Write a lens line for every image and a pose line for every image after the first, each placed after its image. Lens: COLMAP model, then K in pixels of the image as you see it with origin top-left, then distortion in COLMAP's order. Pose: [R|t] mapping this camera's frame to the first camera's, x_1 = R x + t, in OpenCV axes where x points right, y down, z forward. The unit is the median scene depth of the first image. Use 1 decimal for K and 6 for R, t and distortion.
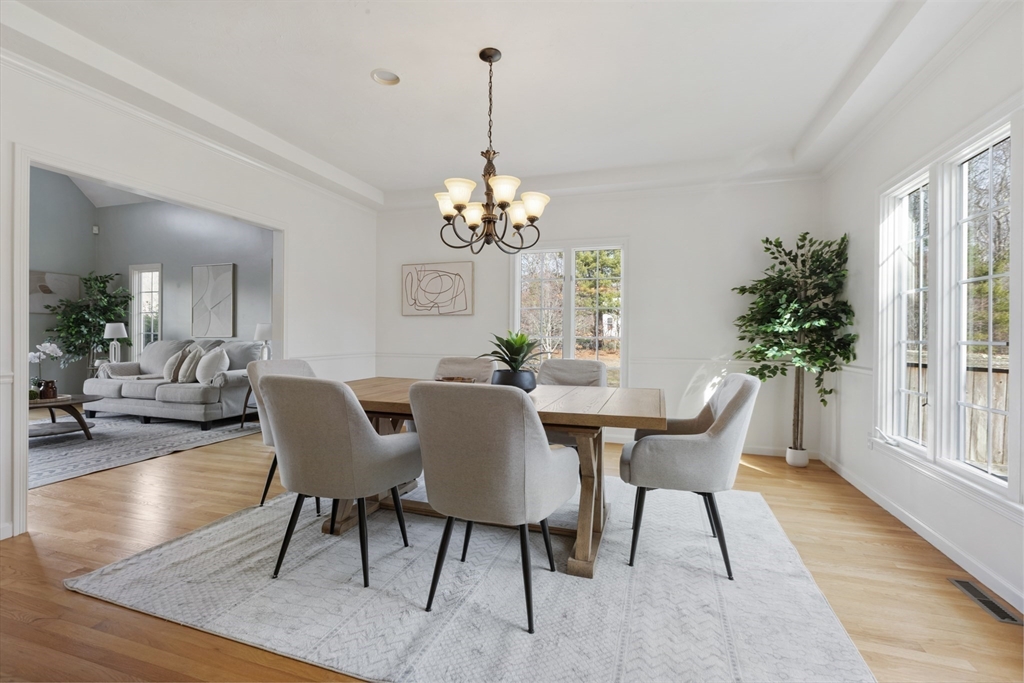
lens RADIAL K [[458.2, 0, 509.4], [0, 458.2, 336.1], [0, 0, 1]] dist [-0.000641, -0.000099]
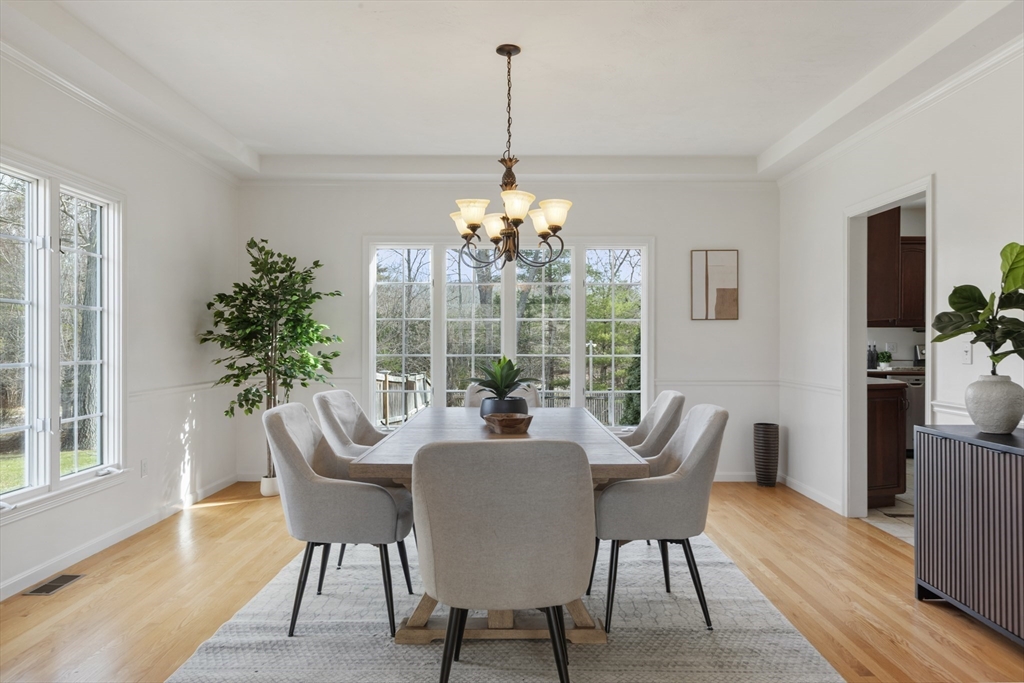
lens RADIAL K [[669.0, 0, 512.0], [0, 669.0, 341.5], [0, 0, 1]] dist [-0.001262, -0.000194]
pose [[-0.320467, -0.005963, 0.947241, -0.606323], [0.003940, 0.999963, 0.007628, -0.020541], [-0.947252, 0.006177, -0.320431, 0.644134]]
